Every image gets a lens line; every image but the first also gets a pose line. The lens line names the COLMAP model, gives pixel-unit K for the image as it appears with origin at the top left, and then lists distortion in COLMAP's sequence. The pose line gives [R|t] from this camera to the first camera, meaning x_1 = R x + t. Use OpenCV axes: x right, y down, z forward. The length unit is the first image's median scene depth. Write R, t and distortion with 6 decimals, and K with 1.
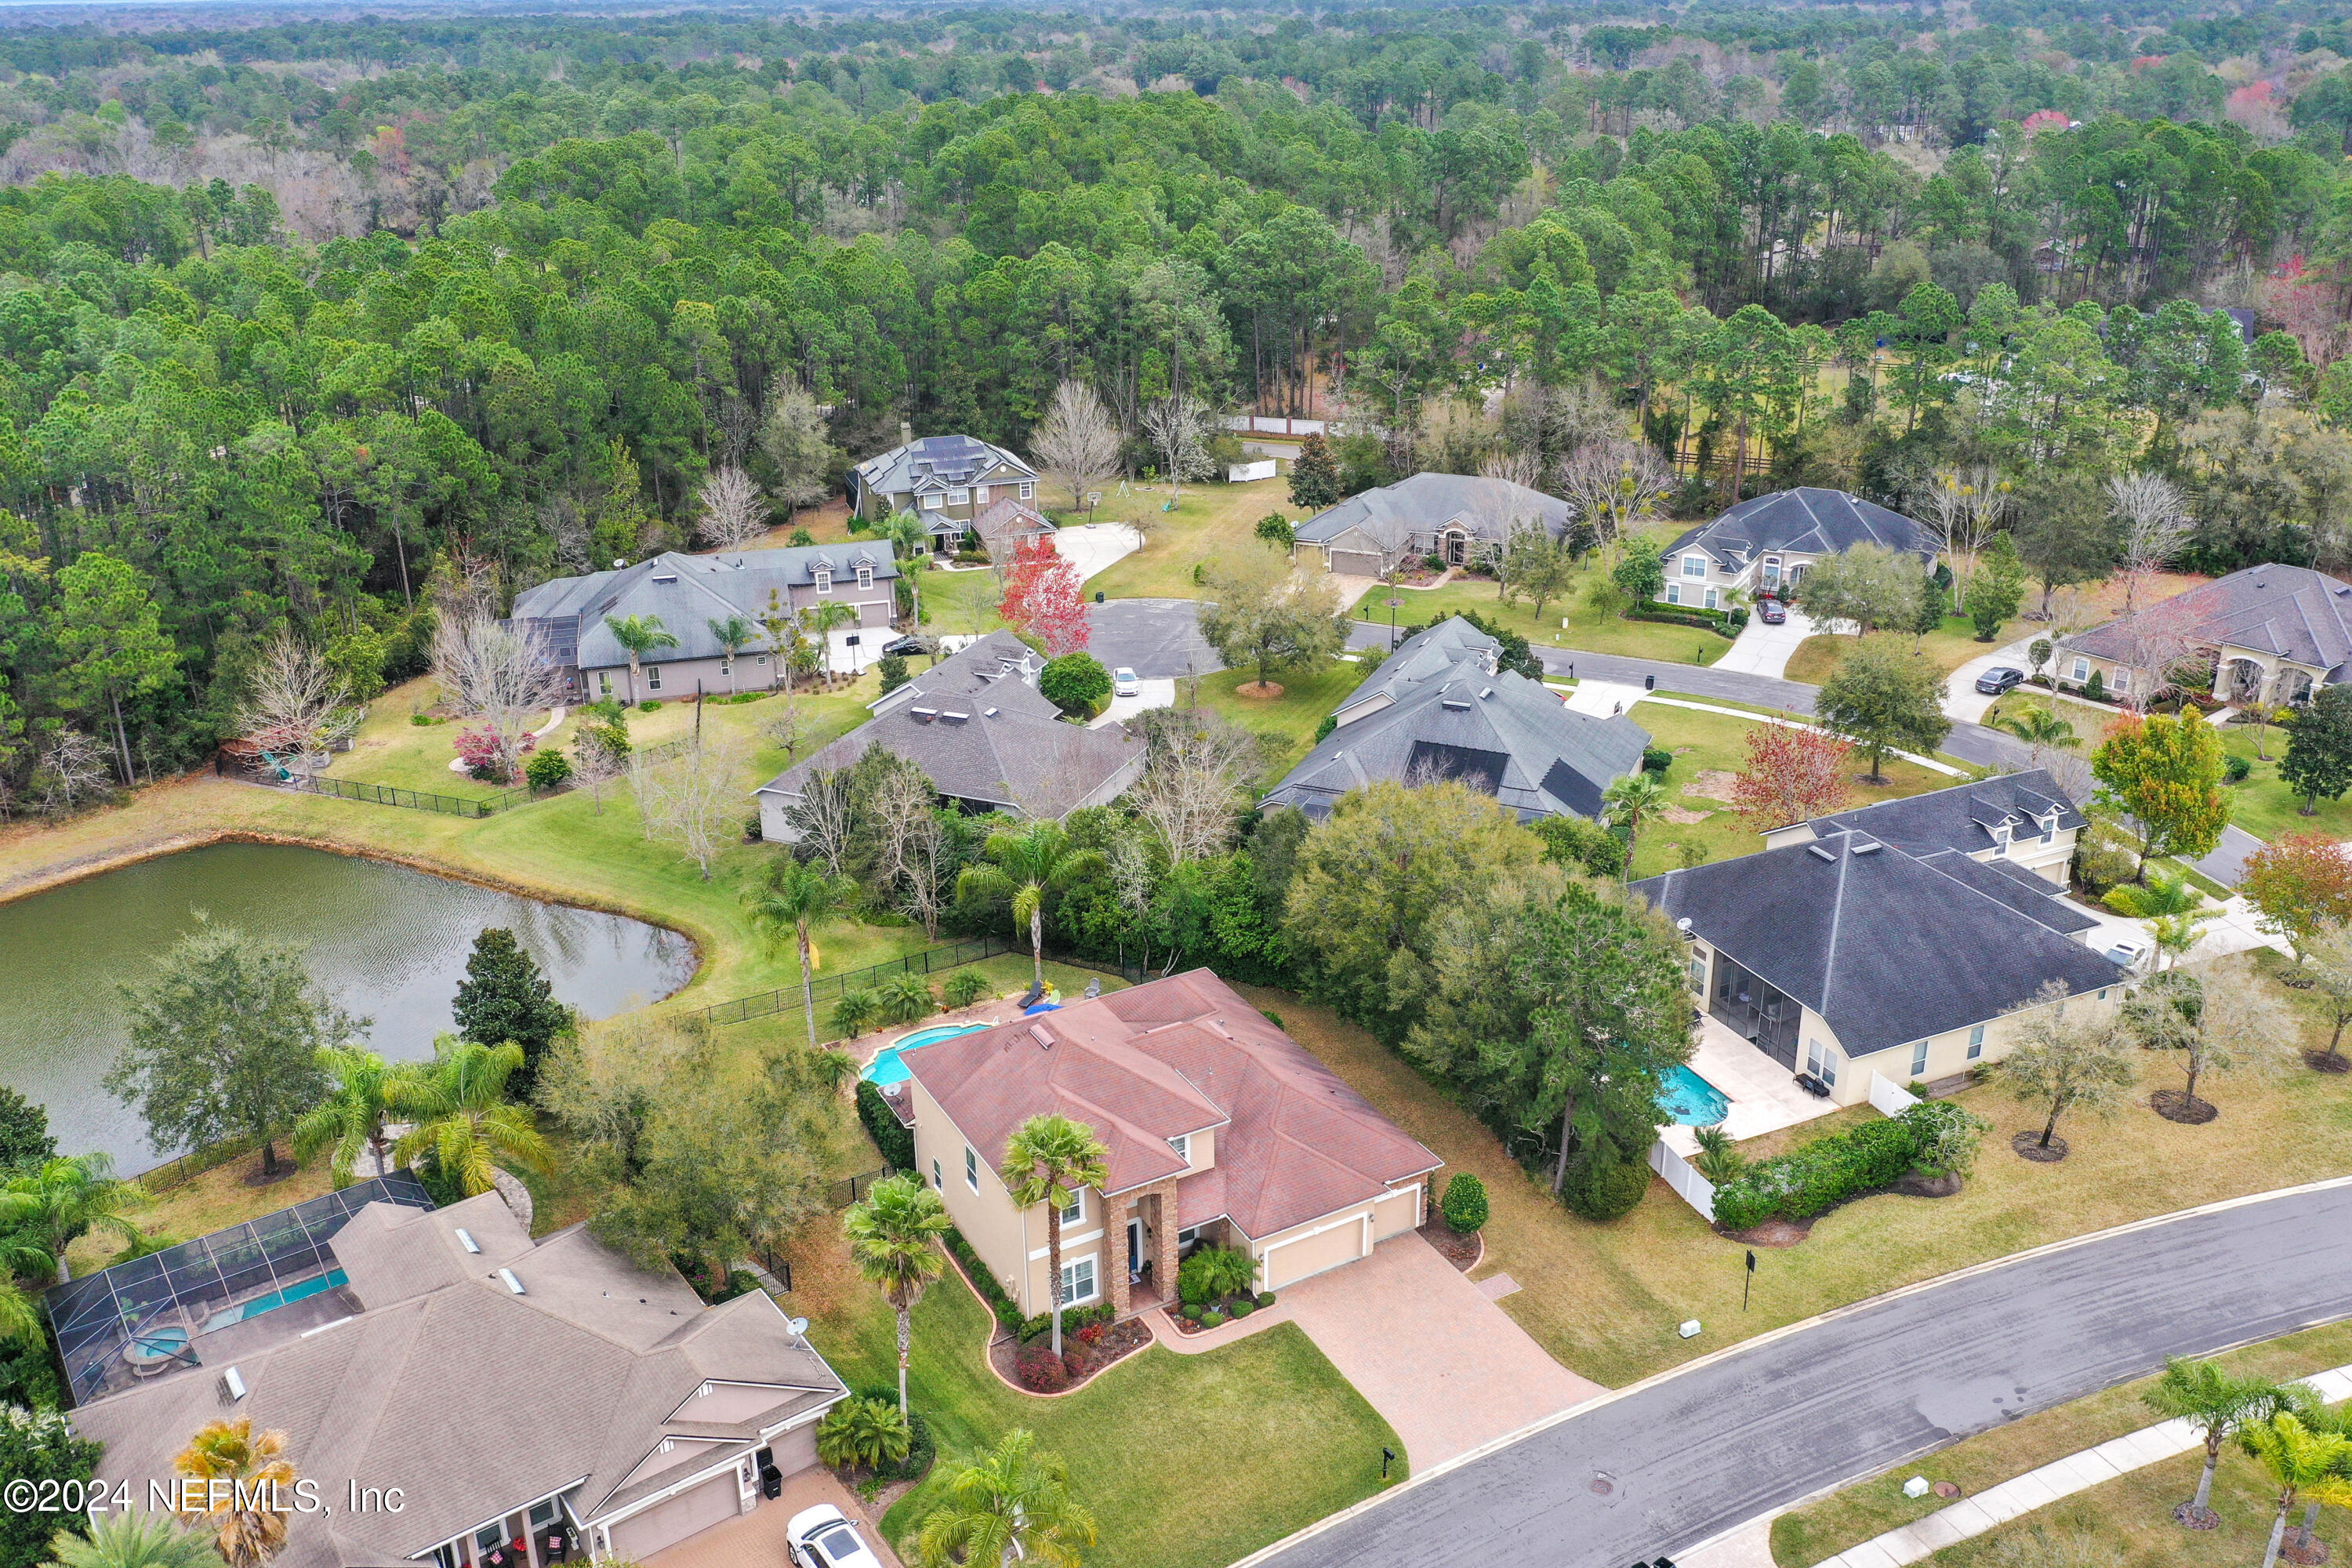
lens RADIAL K [[1820.0, 0, 1242.0], [0, 1820.0, 794.1], [0, 0, 1]] dist [0.003330, -0.005988]
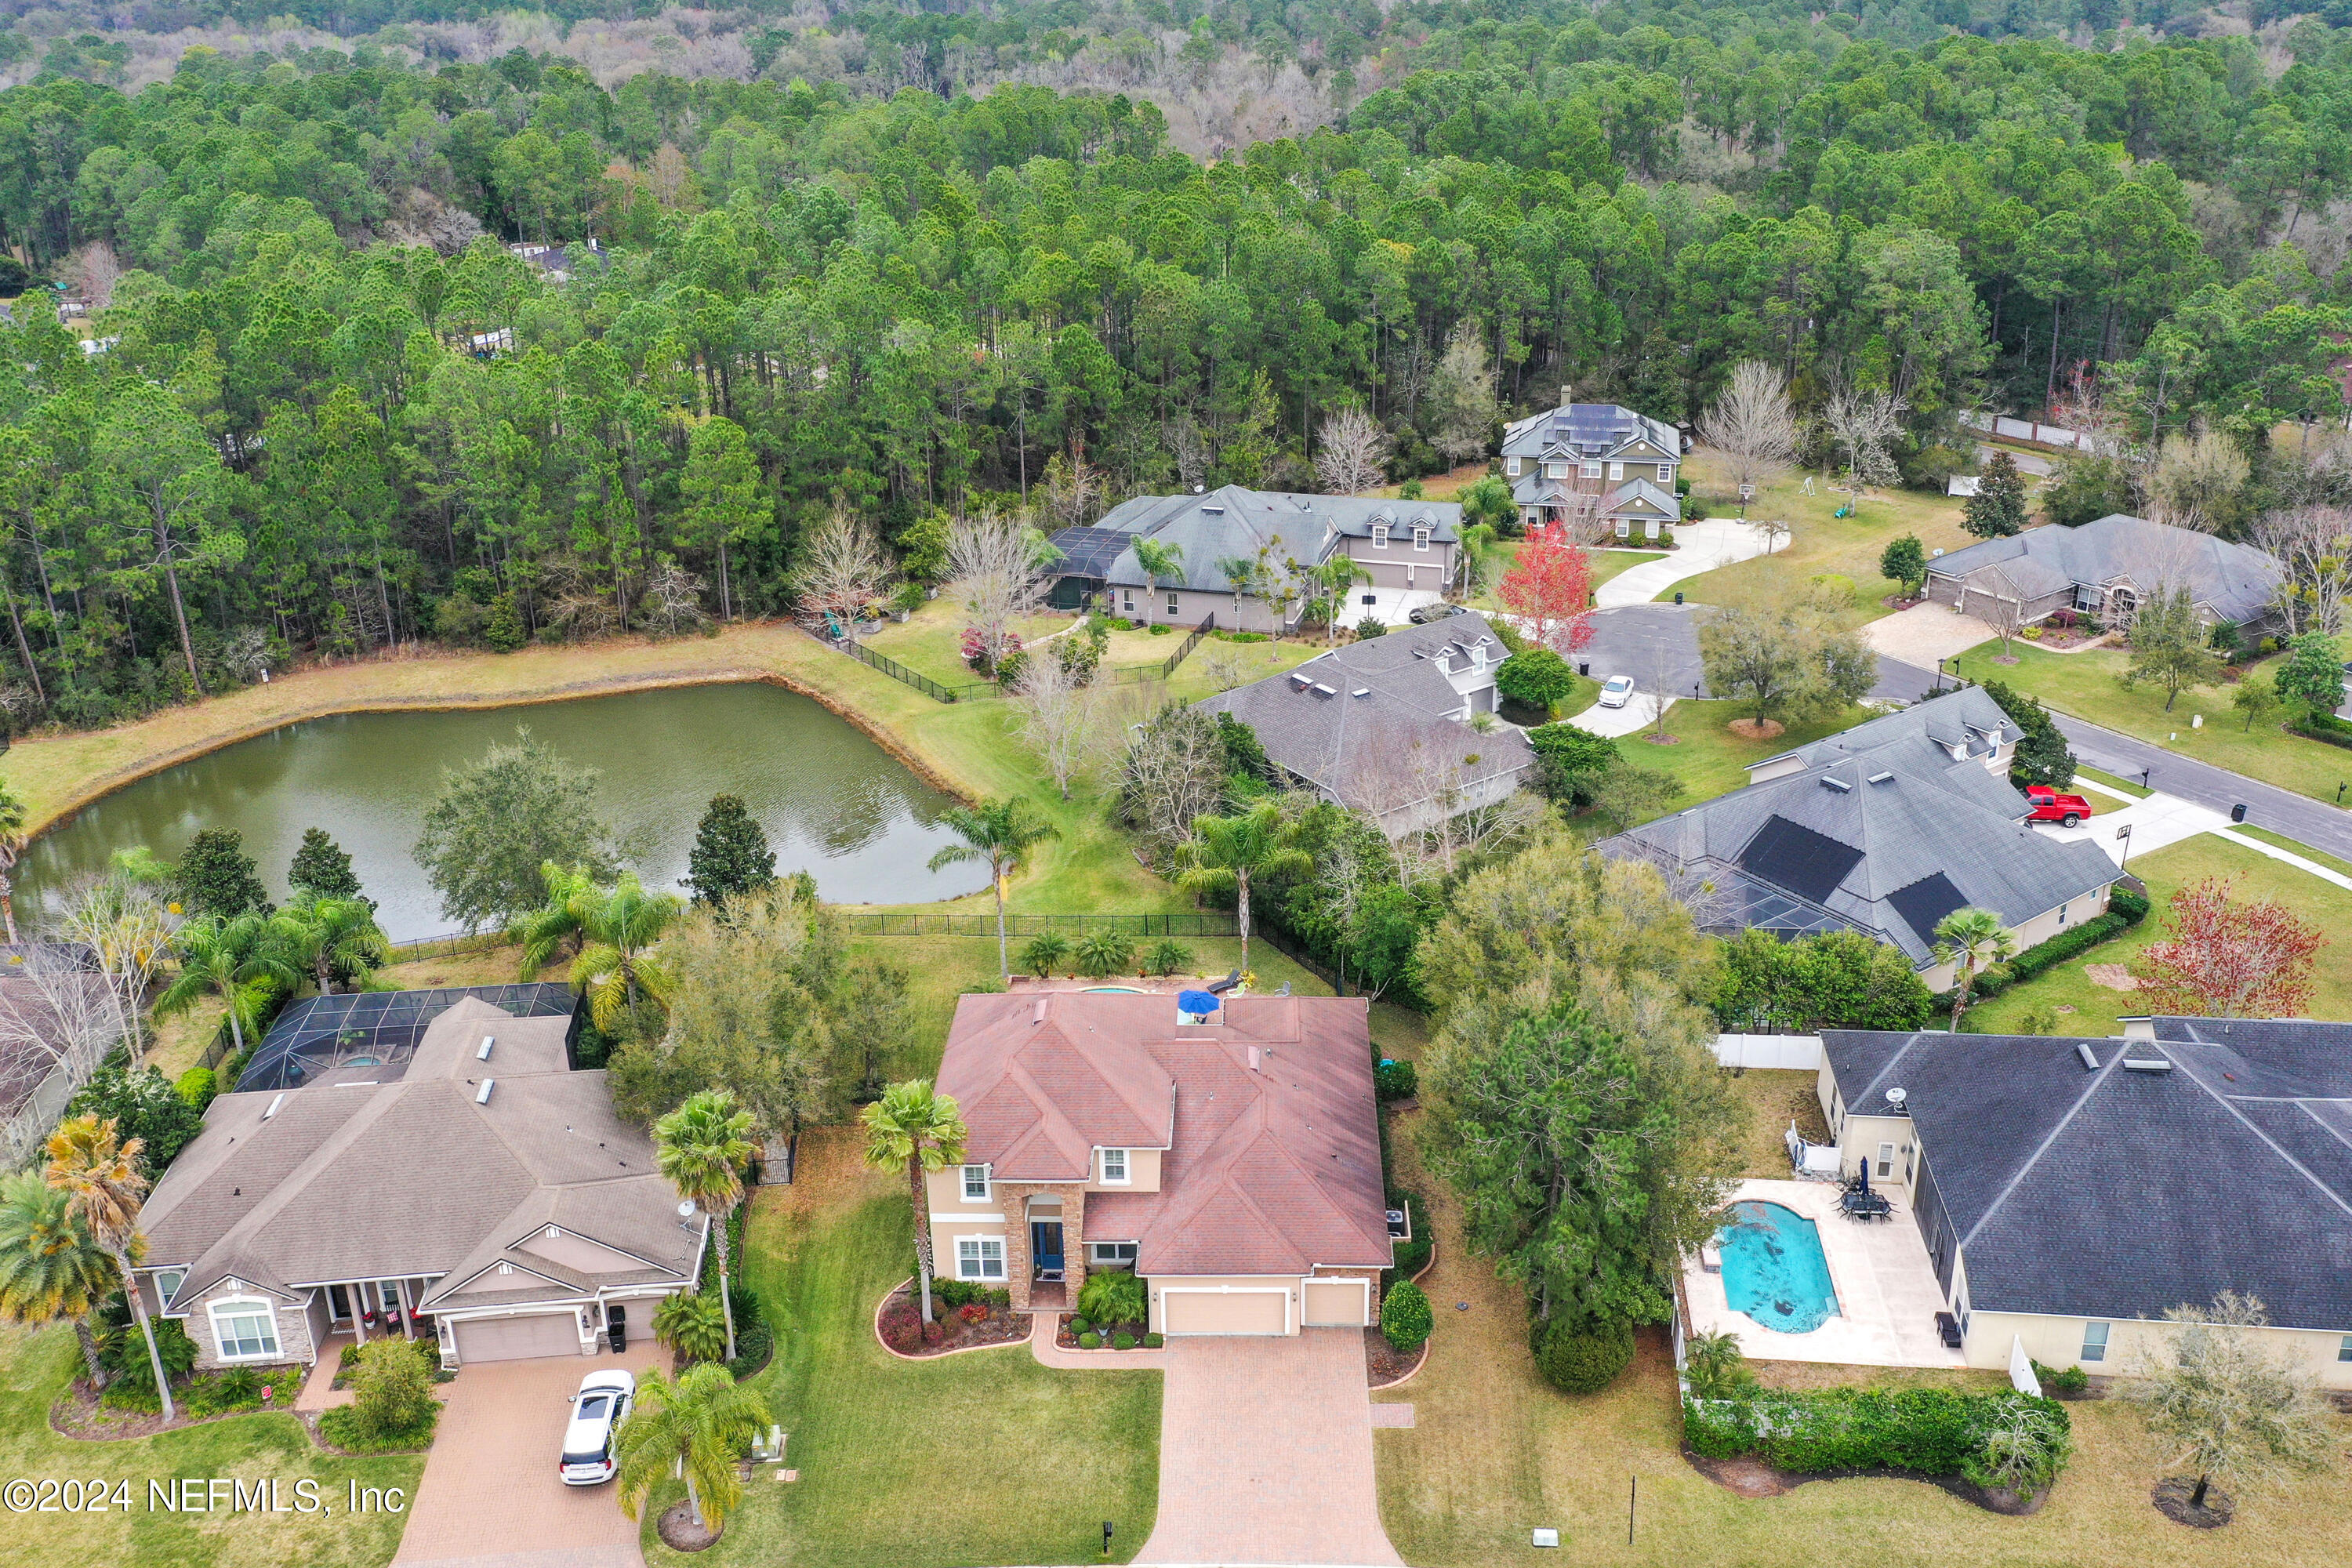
lens RADIAL K [[1894.1, 0, 1176.0], [0, 1894.1, 784.0], [0, 0, 1]] dist [0.003372, -0.004420]
pose [[0.871870, 0.205796, -0.444399, 0.298753], [-0.199855, 0.977939, 0.060774, -0.050603], [0.447102, 0.035829, 0.893765, 0.084151]]
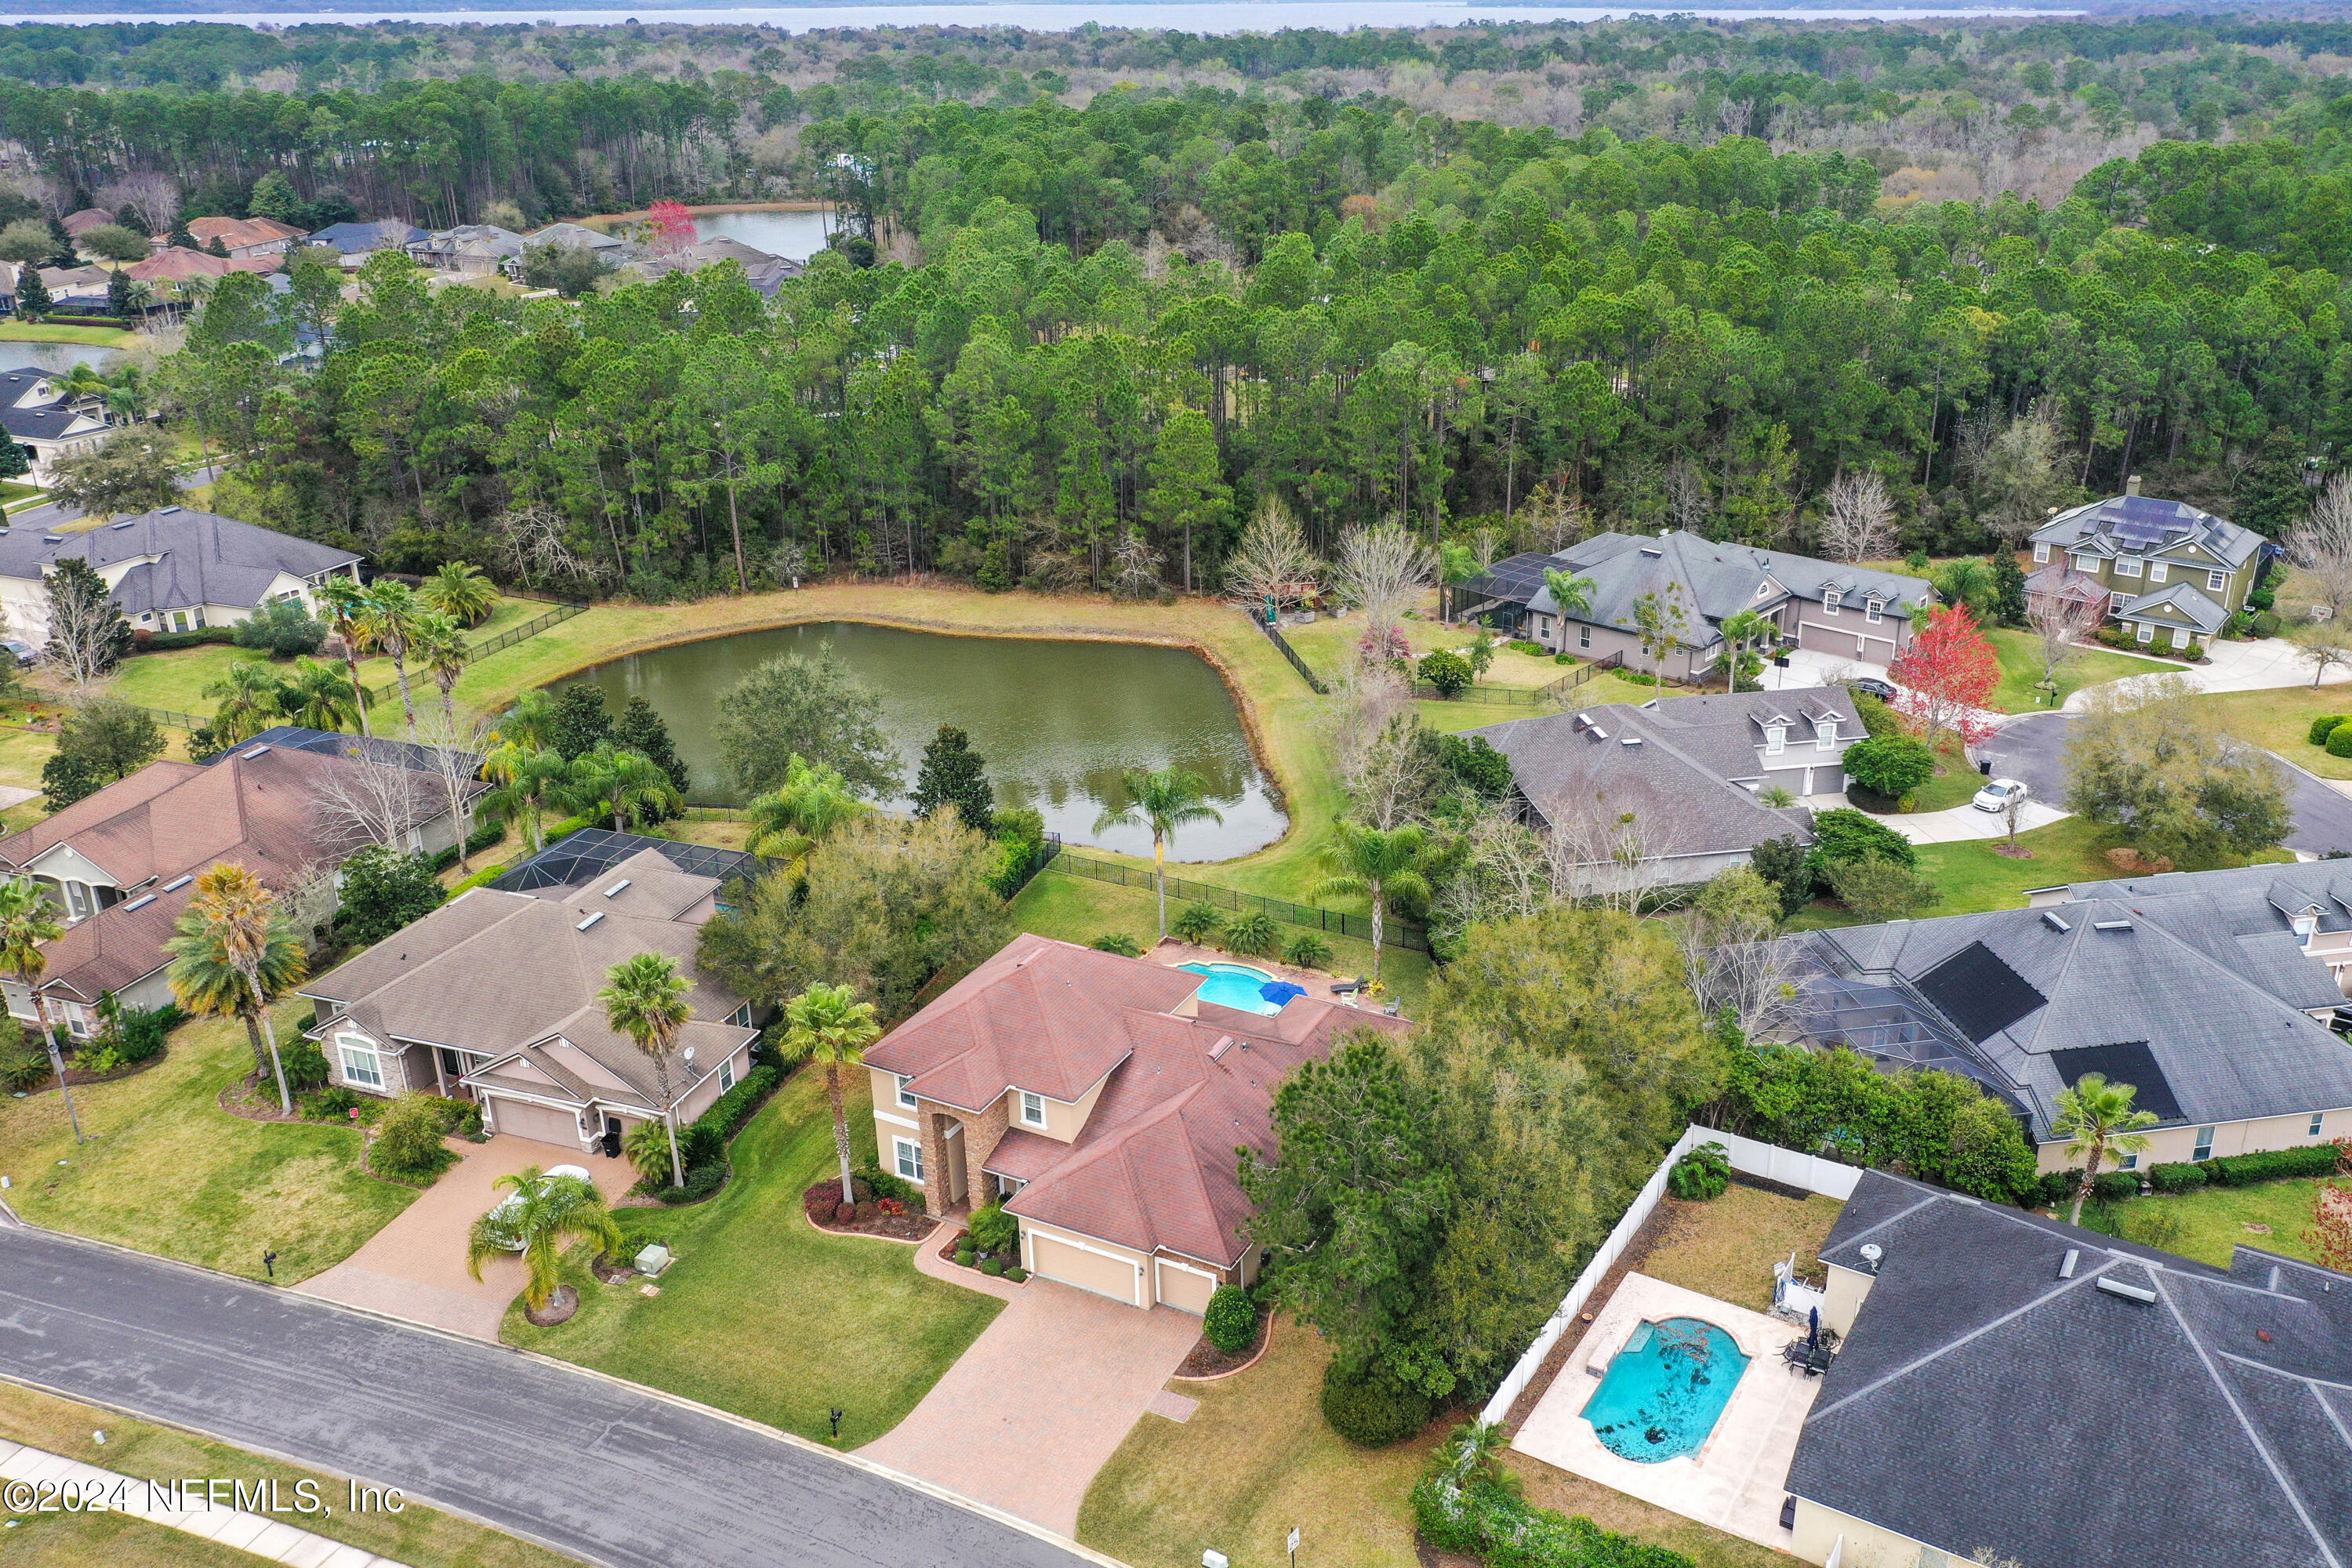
lens RADIAL K [[1744.4, 0, 1176.0], [0, 1744.4, 784.0], [0, 0, 1]] dist [0.001684, 0.000979]
pose [[0.599808, 0.344157, -0.722348, 0.502286], [-0.333298, 0.928187, 0.165470, -0.124517], [0.727422, 0.141507, 0.671441, 0.276484]]
